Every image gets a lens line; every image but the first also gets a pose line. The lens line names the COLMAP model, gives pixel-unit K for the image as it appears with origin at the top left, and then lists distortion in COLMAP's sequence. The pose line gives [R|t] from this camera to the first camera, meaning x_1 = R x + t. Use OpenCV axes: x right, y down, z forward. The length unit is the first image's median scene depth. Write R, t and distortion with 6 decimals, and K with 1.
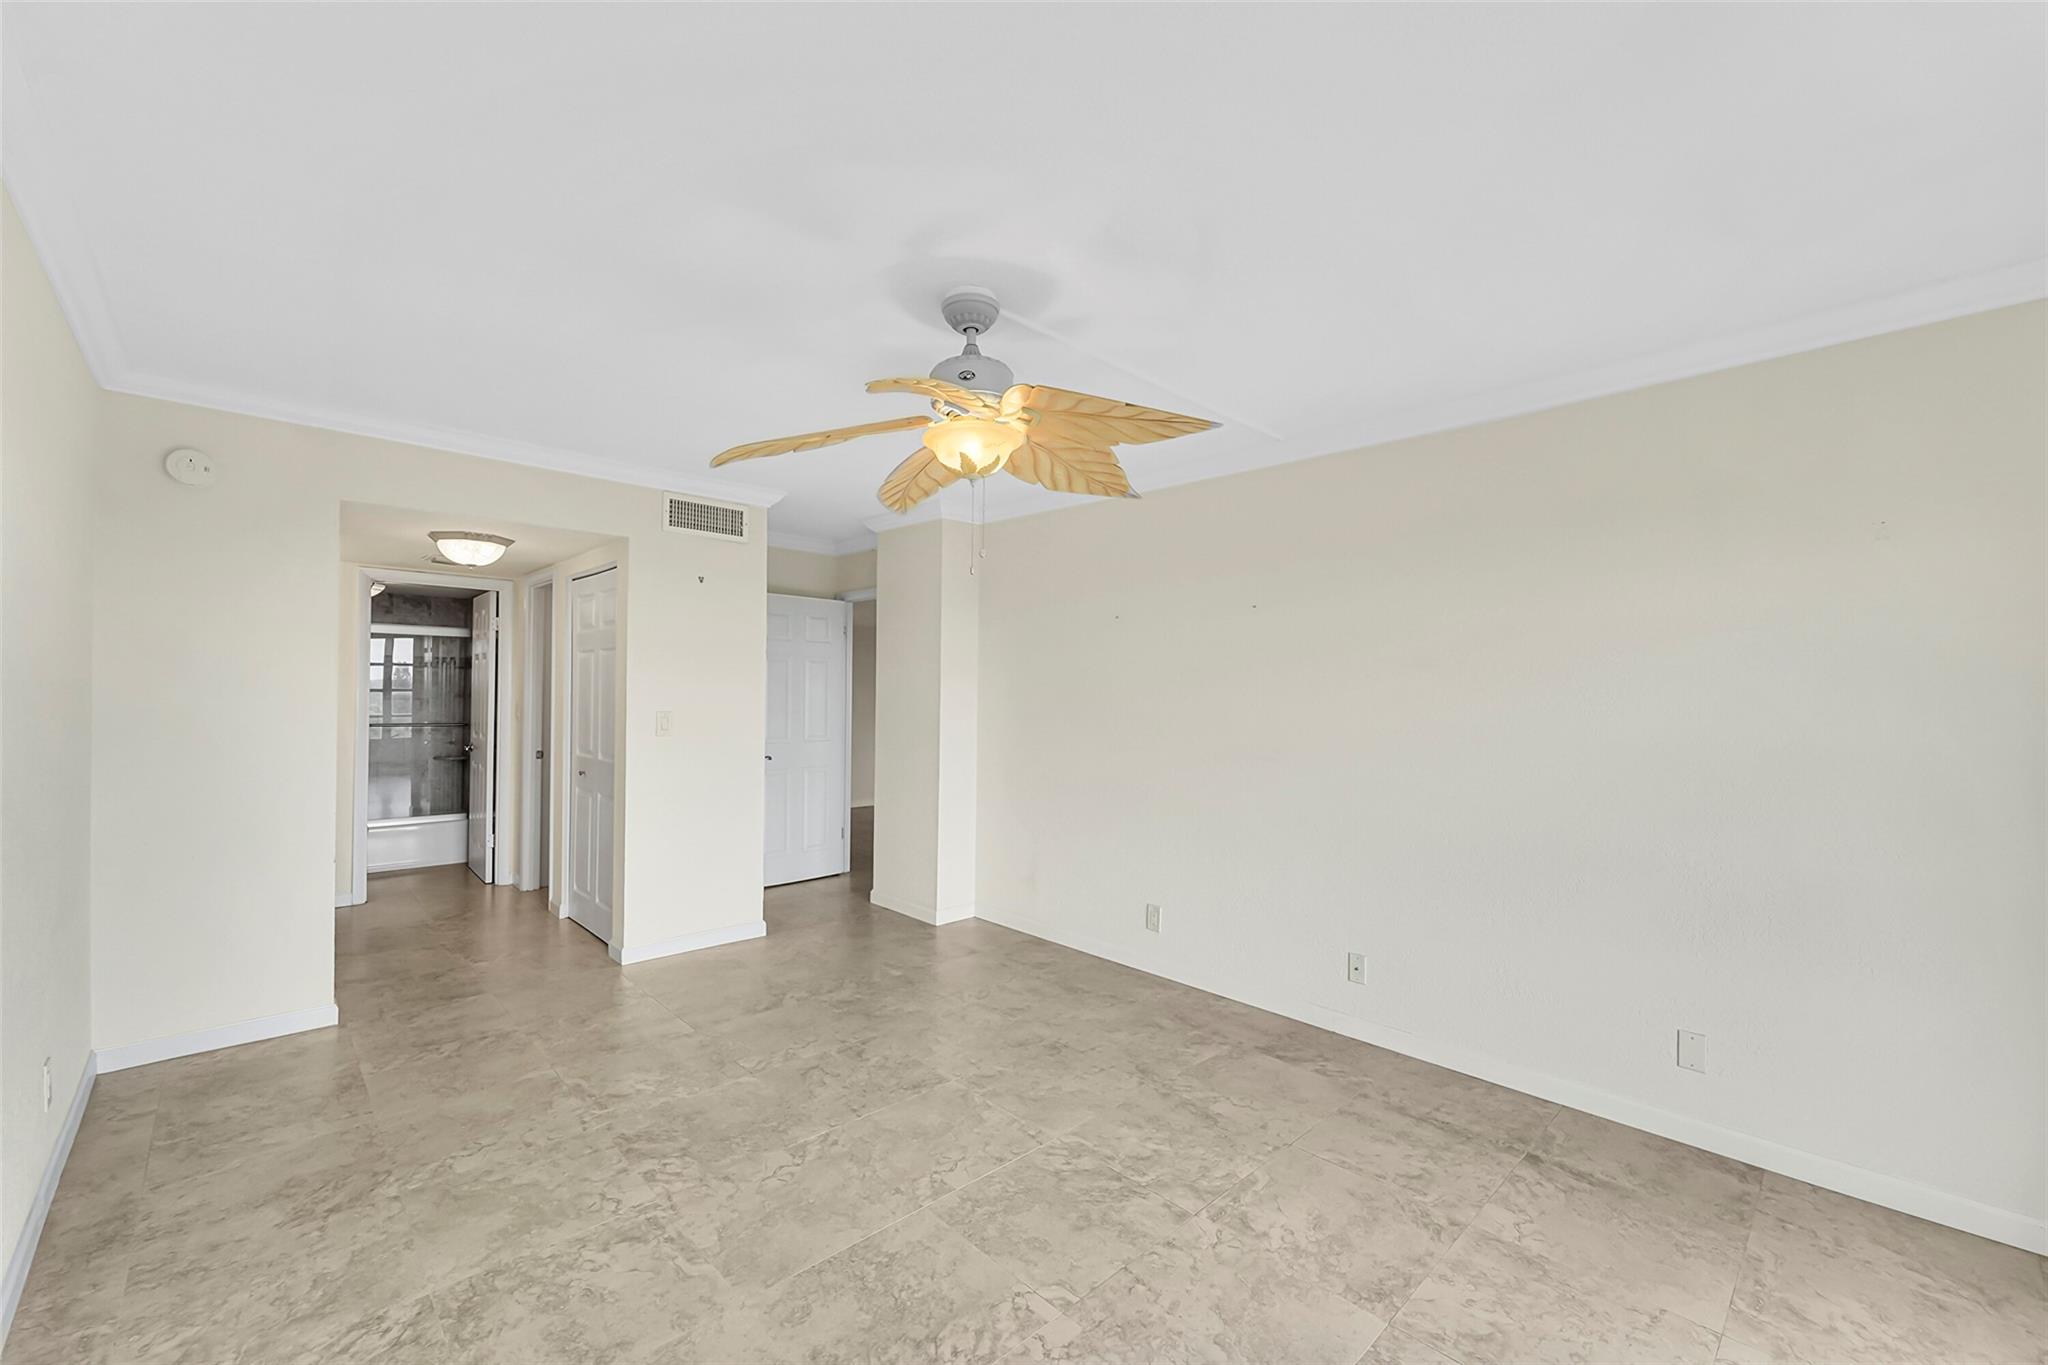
lens RADIAL K [[822.6, 0, 1019.8], [0, 822.6, 688.5], [0, 0, 1]] dist [0.001064, -0.000145]
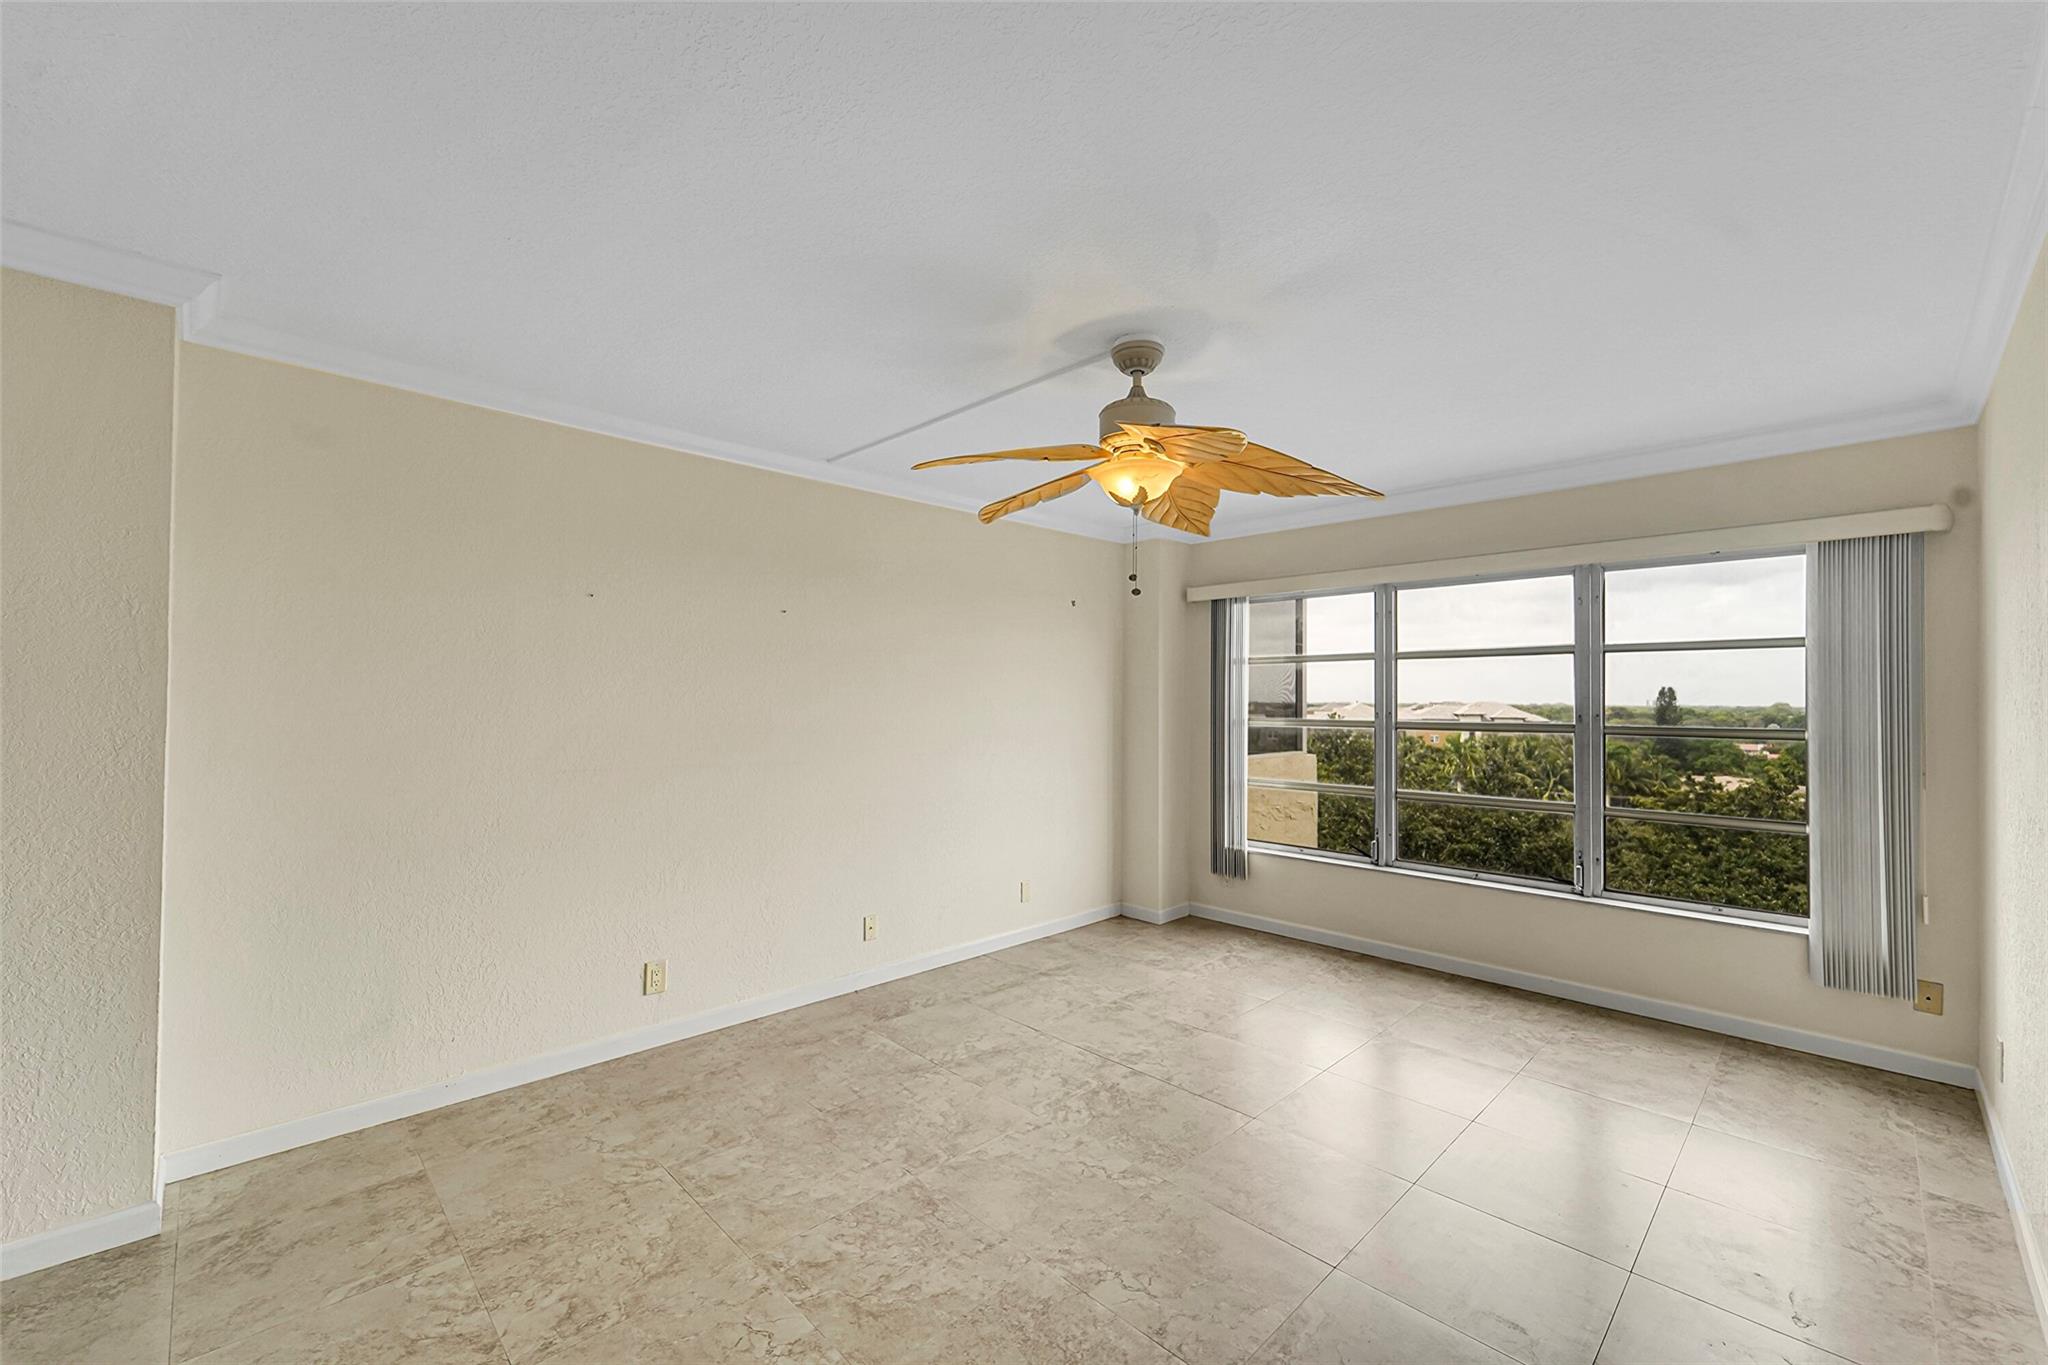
lens RADIAL K [[822.6, 0, 1019.8], [0, 822.6, 688.5], [0, 0, 1]] dist [0.001064, -0.000145]
pose [[-0.017046, 0.004046, 0.999847, -1.017331], [-0.011408, 0.999926, -0.004241, -0.007360], [-0.999790, -0.011478, -0.016999, 1.033443]]
